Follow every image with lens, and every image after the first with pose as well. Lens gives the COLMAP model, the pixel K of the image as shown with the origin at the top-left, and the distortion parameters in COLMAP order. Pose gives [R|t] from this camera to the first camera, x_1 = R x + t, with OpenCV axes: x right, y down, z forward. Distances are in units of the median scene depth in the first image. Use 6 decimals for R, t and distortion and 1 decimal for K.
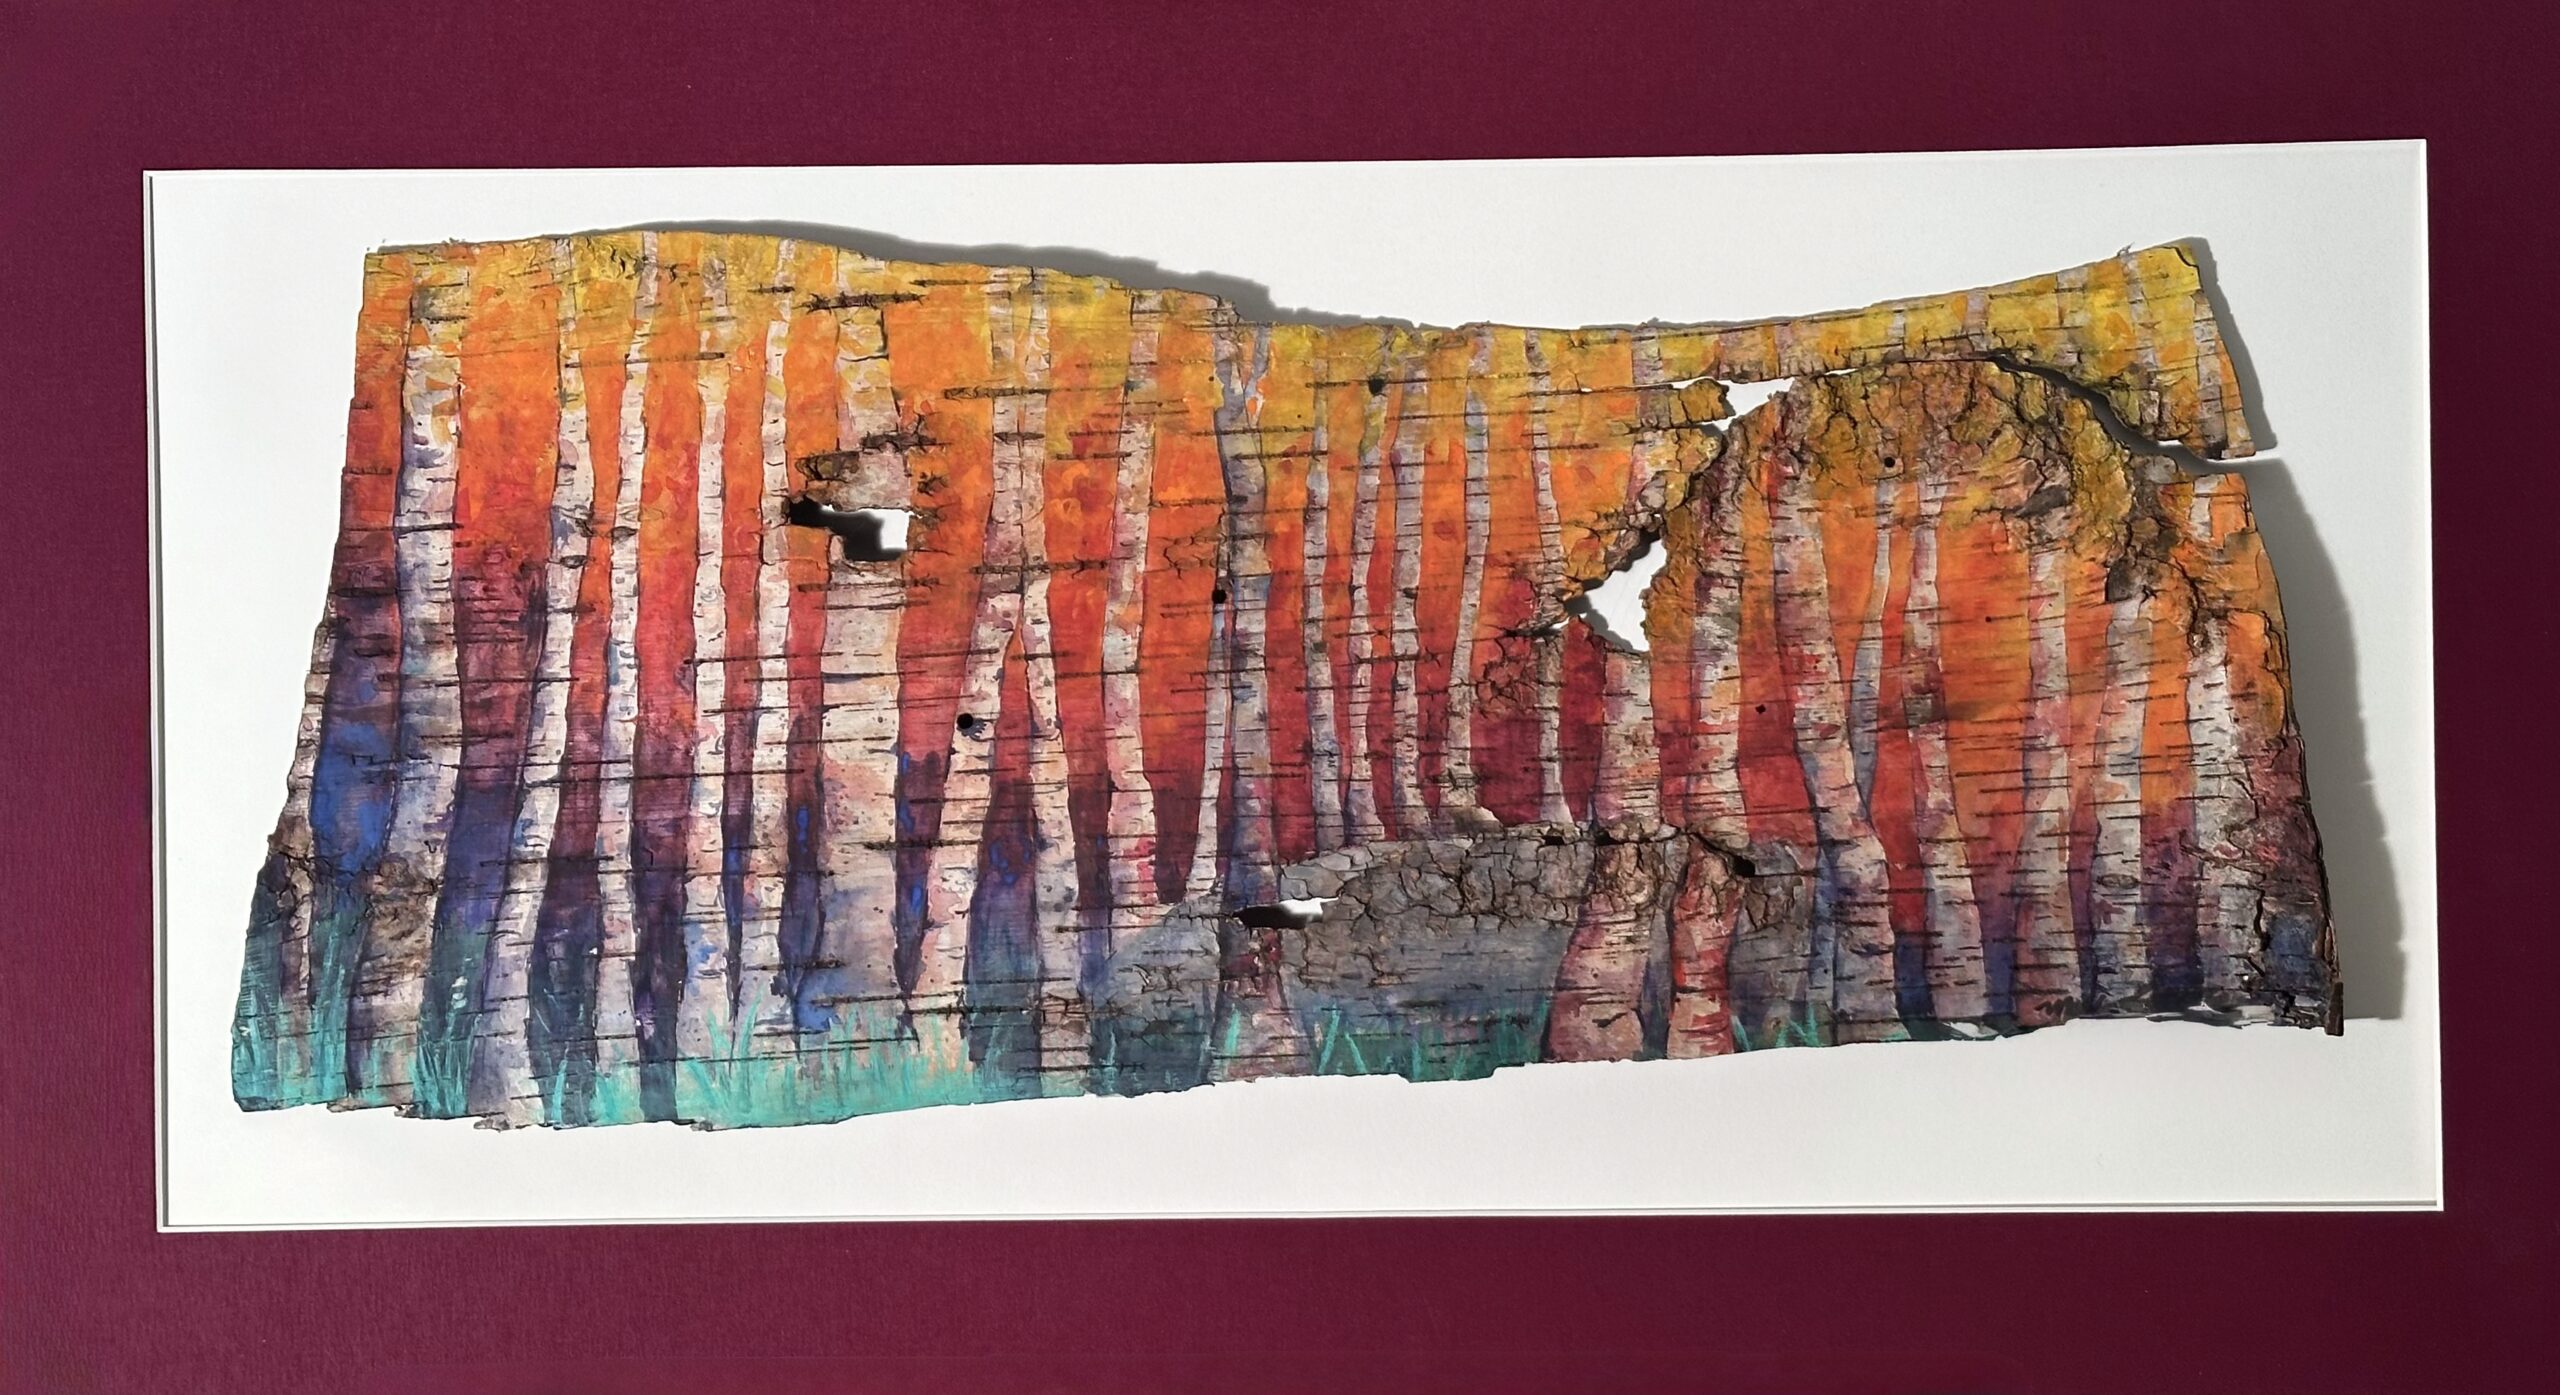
lens RADIAL K [[3448.4, 0, 1280.0], [0, 3448.4, 697.7], [0, 0, 1]] dist [0.000498, 0.000000]
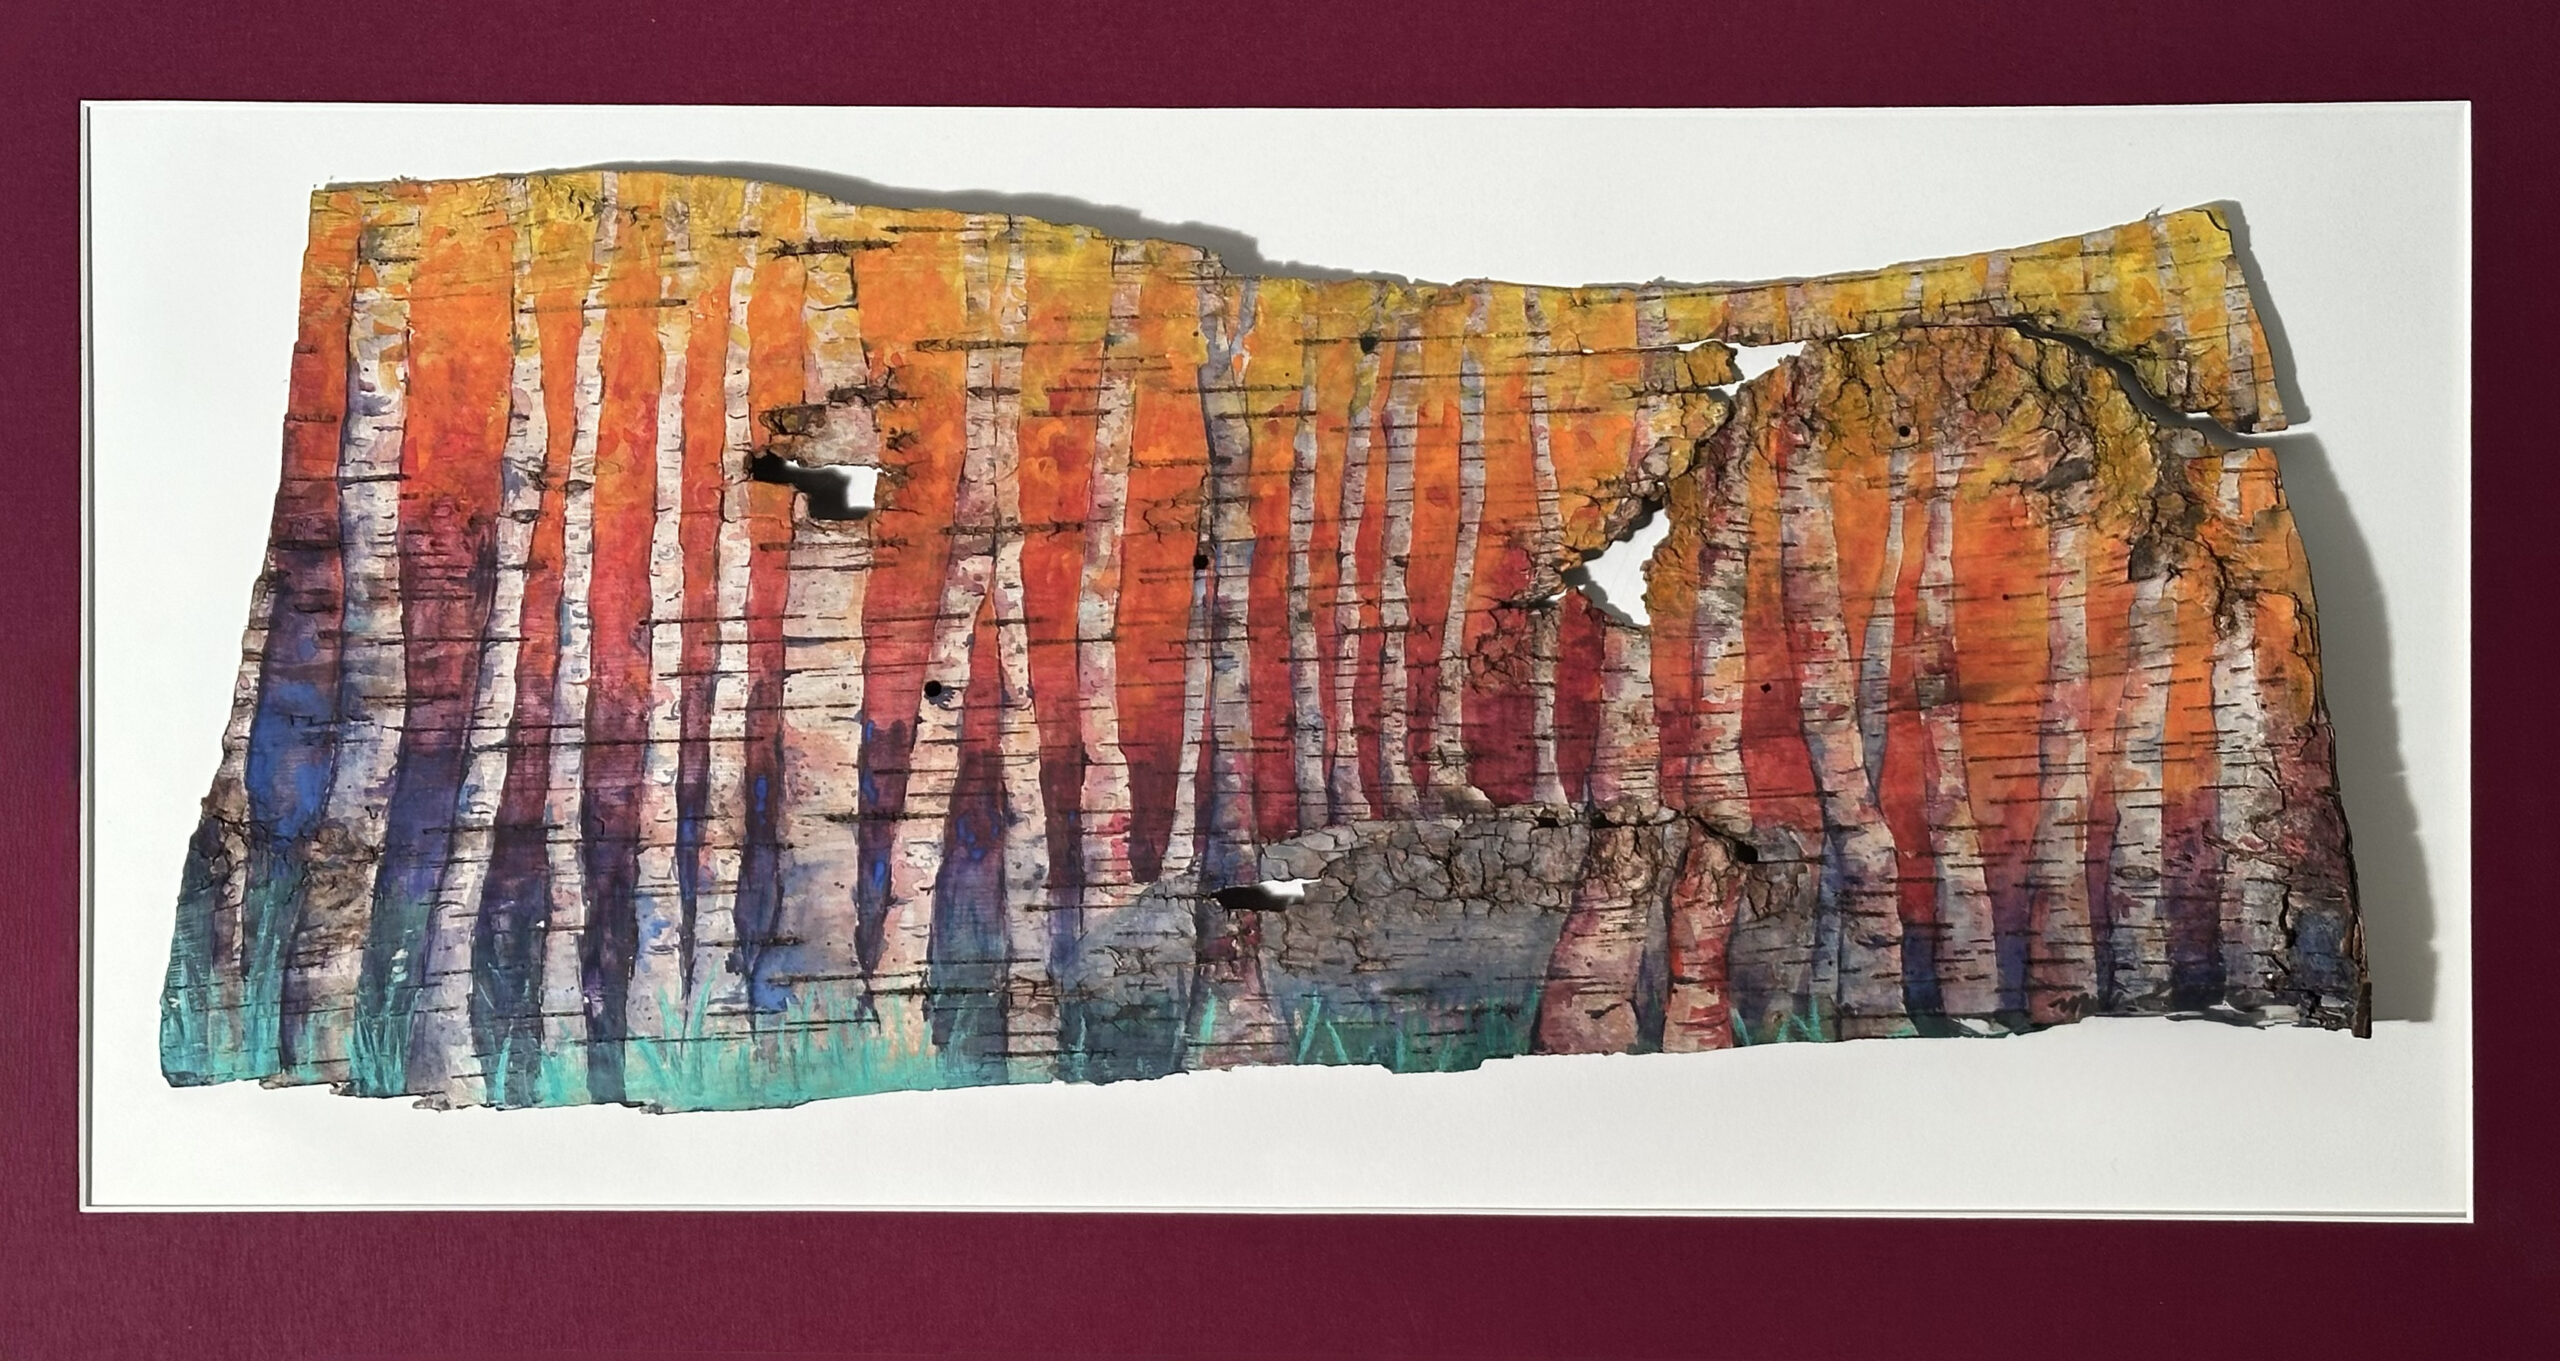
lens RADIAL K [[1912.7, 0, 1280.1], [0, 1912.7, 680.5], [0, 0, 1]] dist [0.000100, 0.000303]
pose [[0.999897, 0.013944, -0.003445, 0.006635], [-0.013941, 0.999902, 0.001011, 0.002626], [0.003459, -0.000963, 0.999994, 0.470364]]
